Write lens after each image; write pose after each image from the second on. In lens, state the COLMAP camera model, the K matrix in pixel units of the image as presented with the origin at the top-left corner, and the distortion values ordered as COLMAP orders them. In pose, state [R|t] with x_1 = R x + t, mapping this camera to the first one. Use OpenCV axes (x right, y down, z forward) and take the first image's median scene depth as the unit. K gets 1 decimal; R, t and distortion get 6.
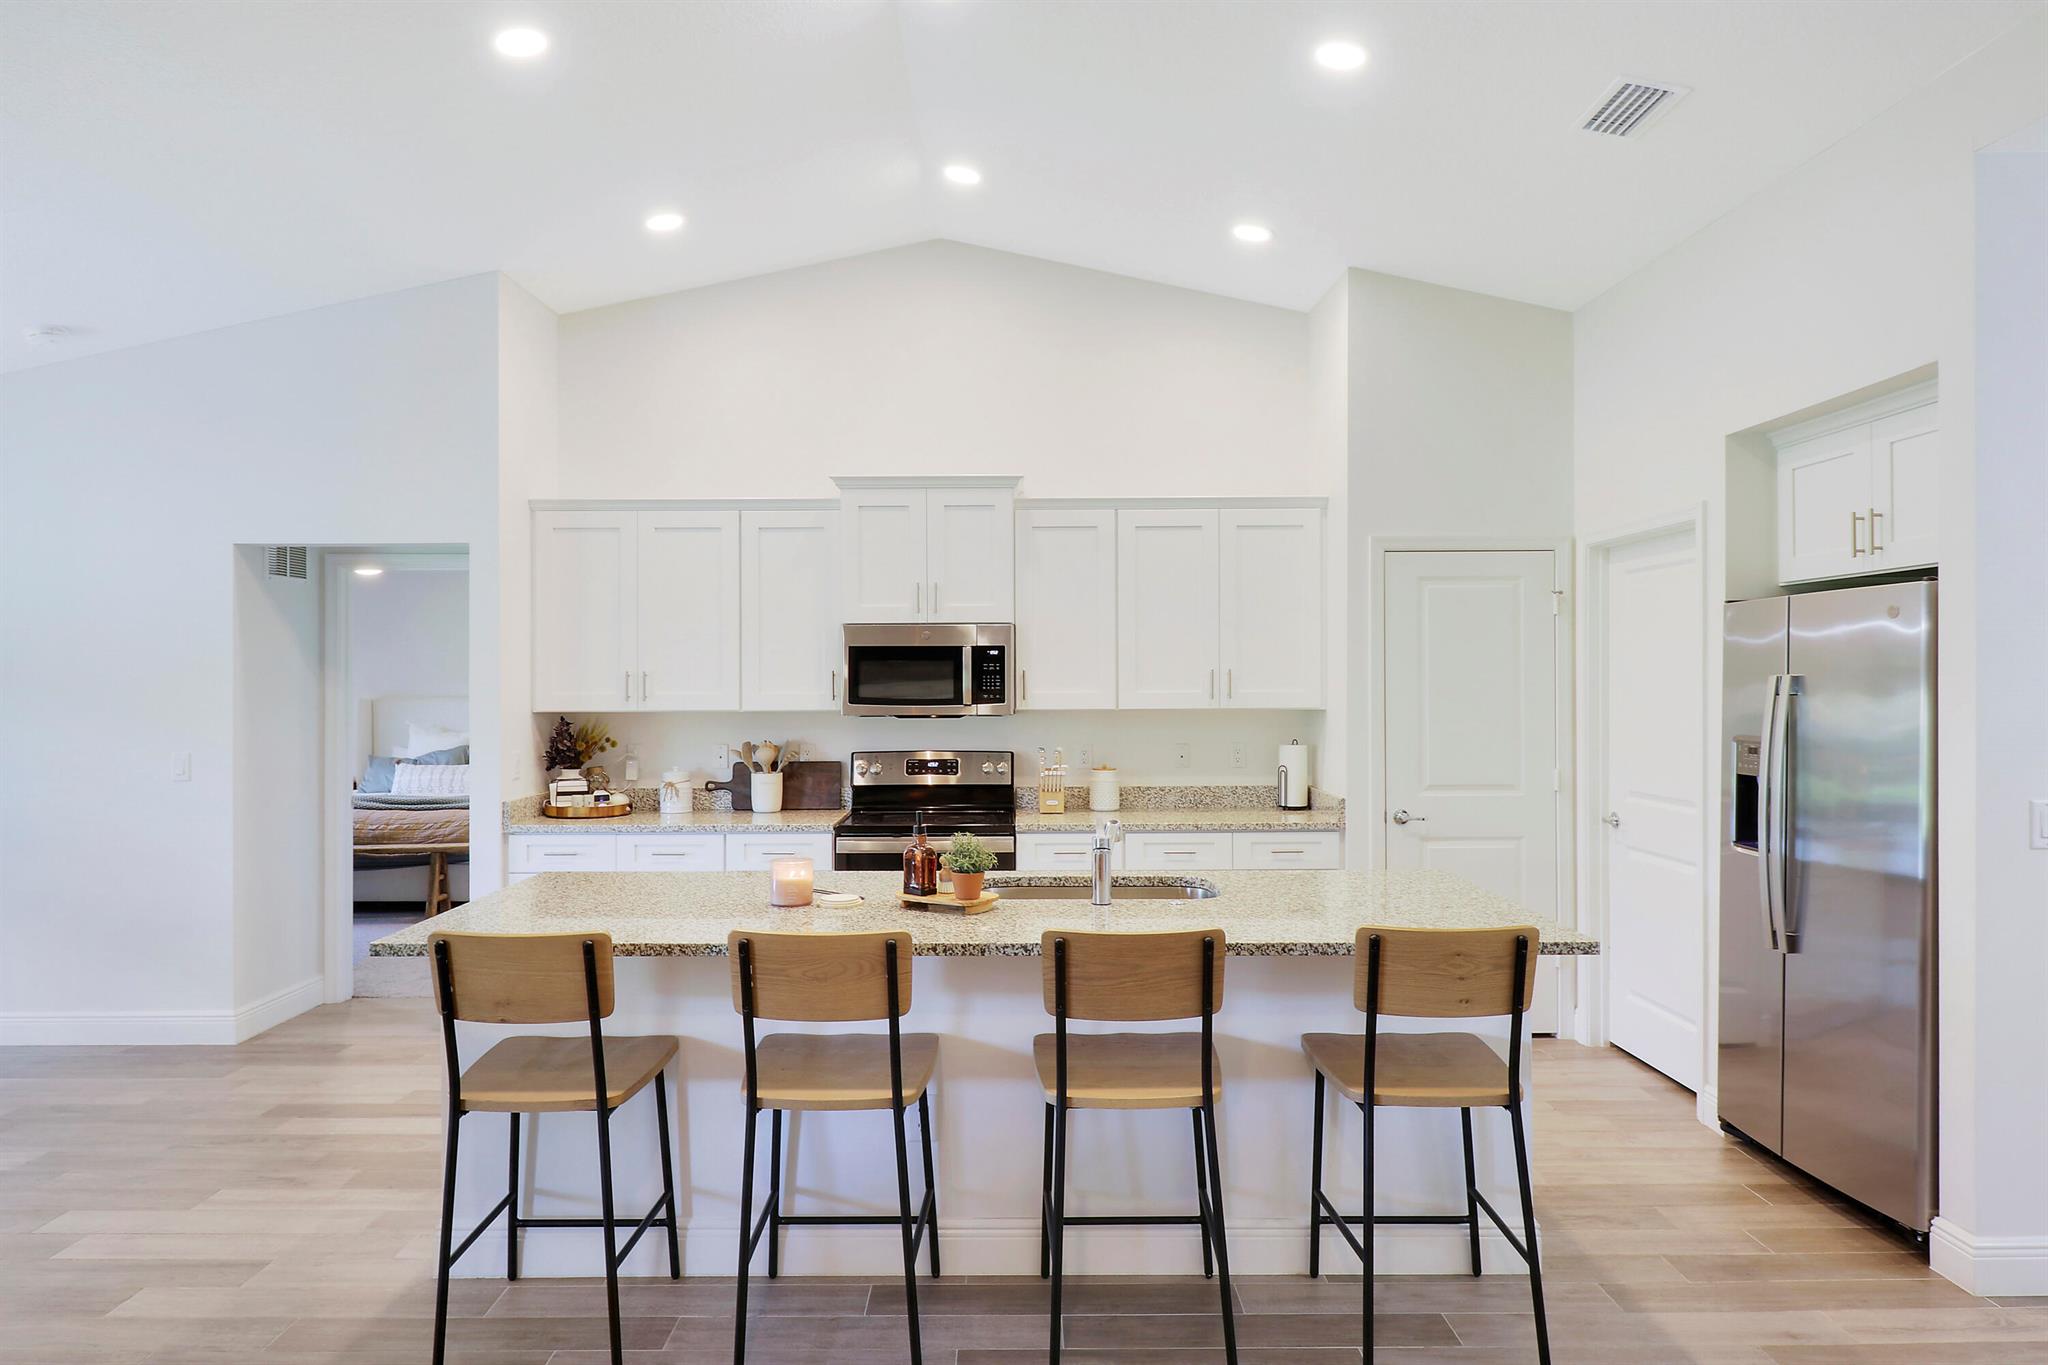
lens RADIAL K [[1248.5, 0, 1025.6], [0, 1248.5, 676.7], [0, 0, 1]] dist [0.004217, -0.006843]
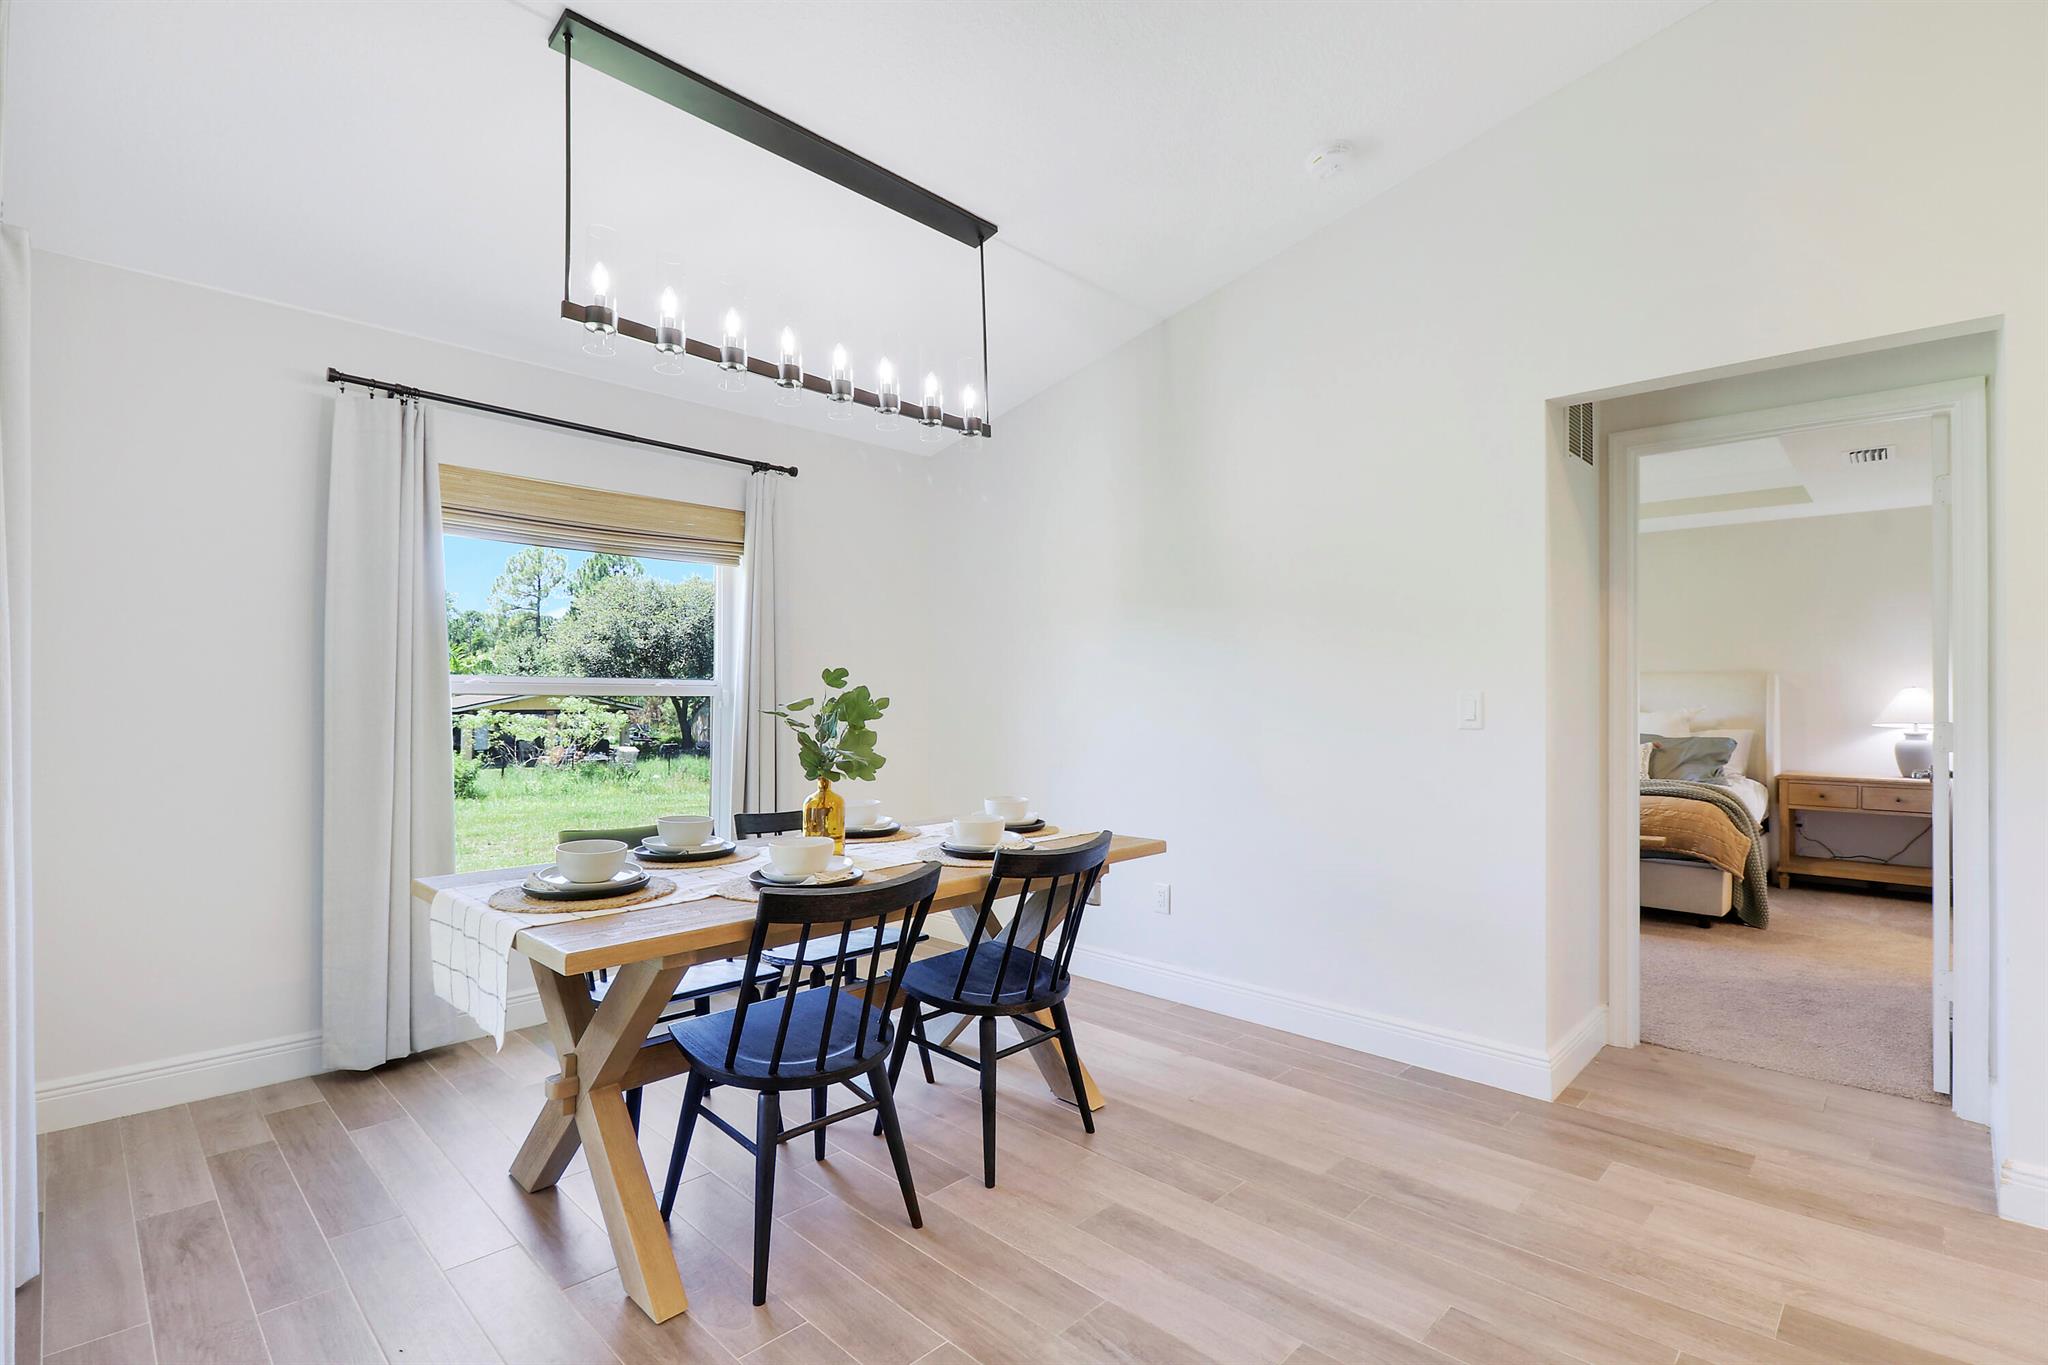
lens RADIAL K [[960.0, 0, 1011.9], [0, 960.0, 679.0], [0, 0, 1]] dist [-0.002034, -0.008761]
pose [[0.710011, -0.008459, -0.704140, -0.448046], [-0.001341, 0.999910, -0.013365, 0.059471], [0.704189, 0.010434, 0.709936, 0.380461]]
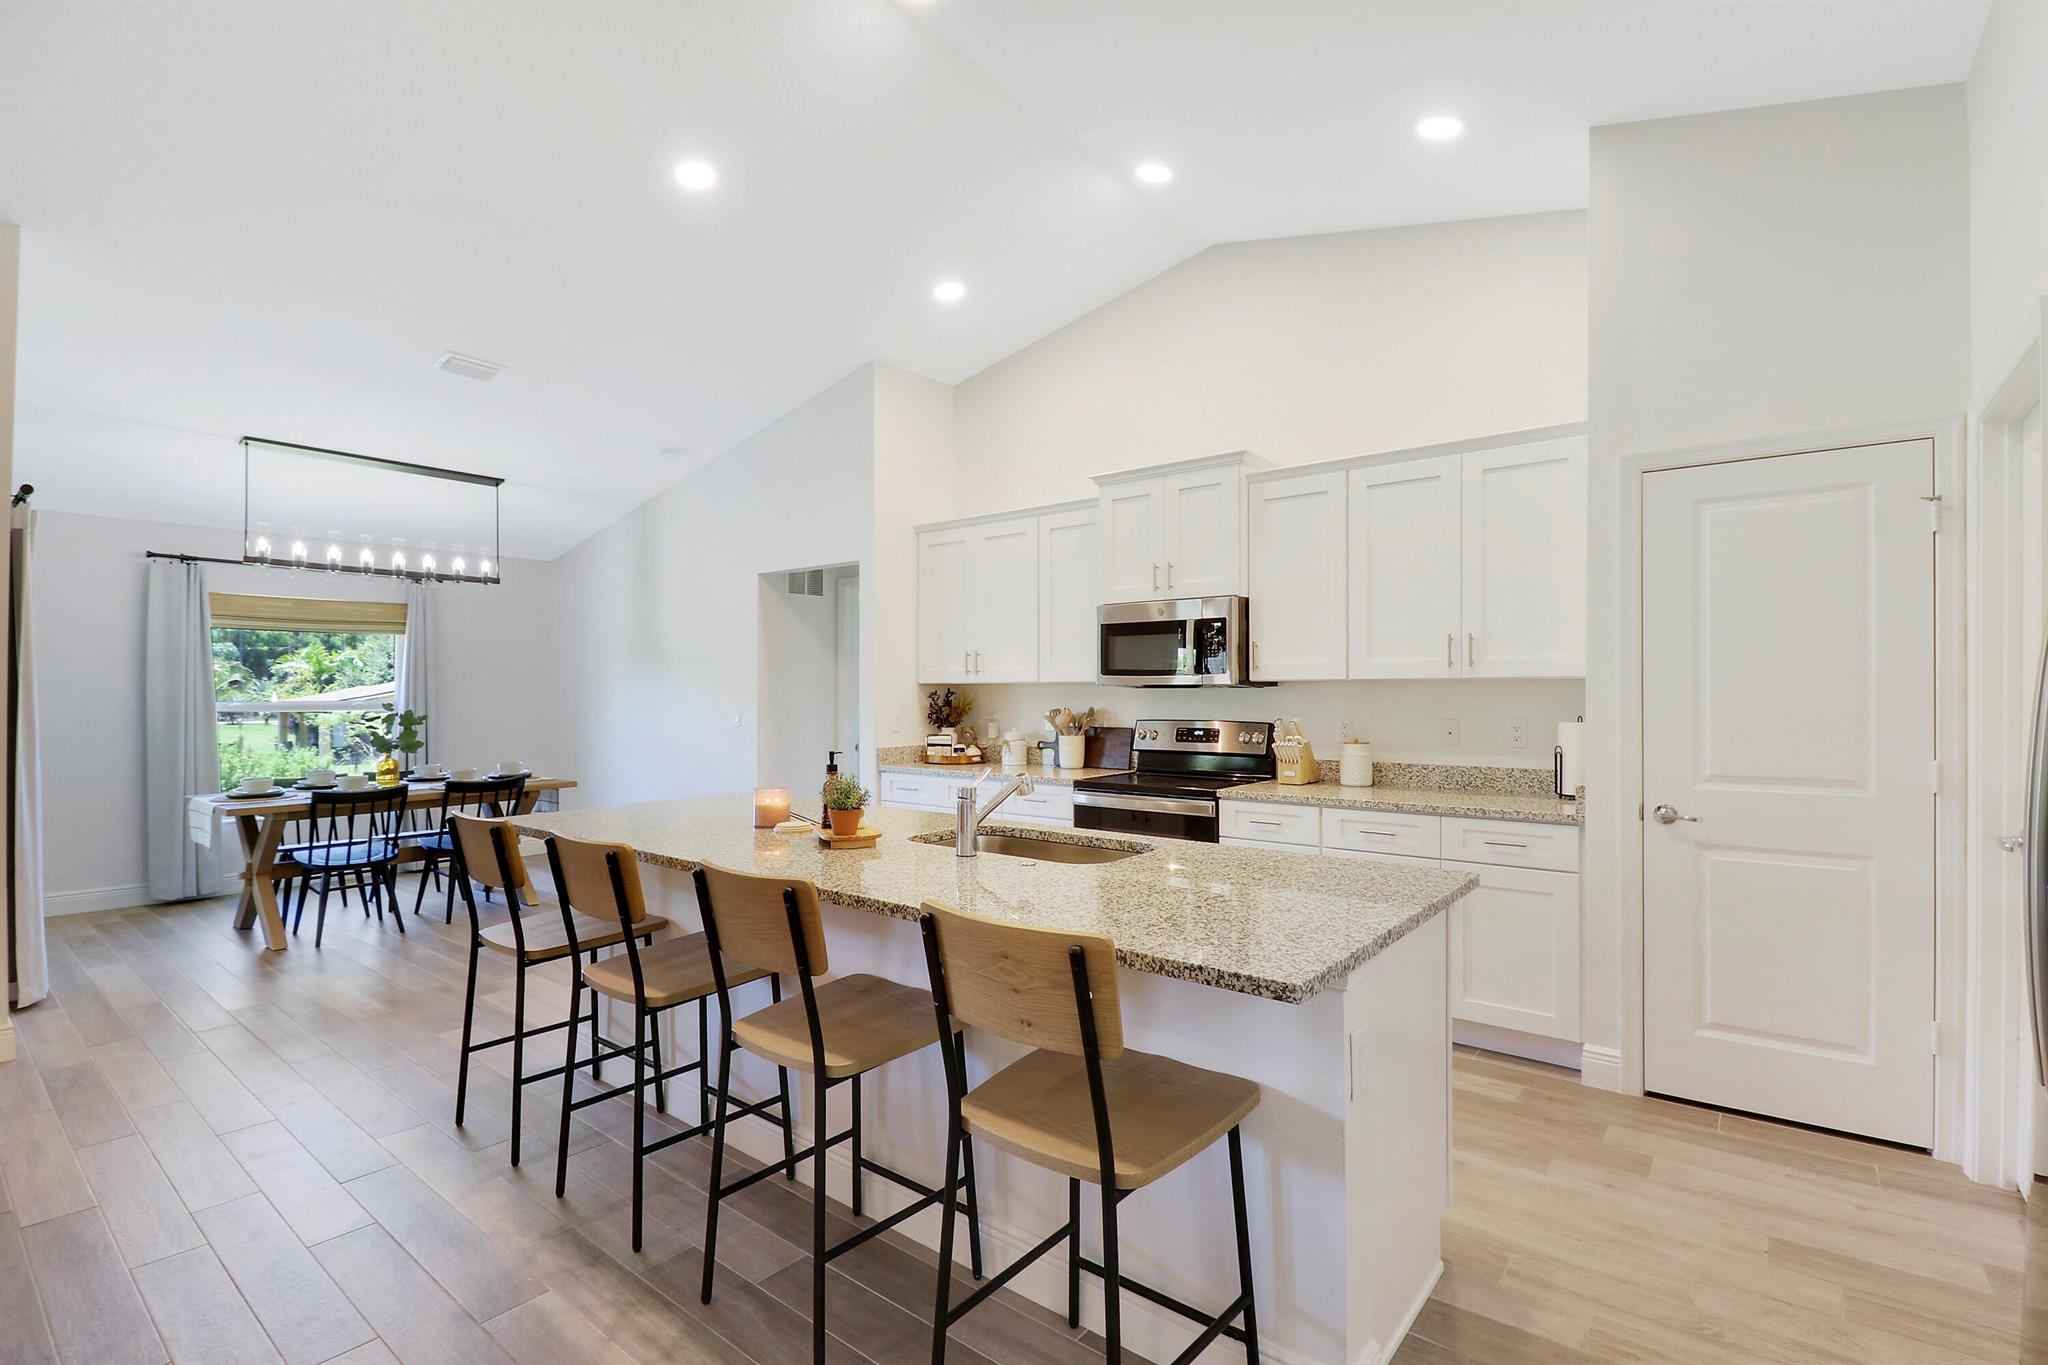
lens RADIAL K [[960.0, 0, 1015.1], [0, 960.0, 680.2], [0, 0, 1]] dist [-0.002034, -0.008761]
pose [[0.775786, -0.004645, -0.630979, 0.345048], [0.002701, 0.999988, -0.004041, 0.029583], [0.630990, 0.001431, 0.775789, 0.273971]]
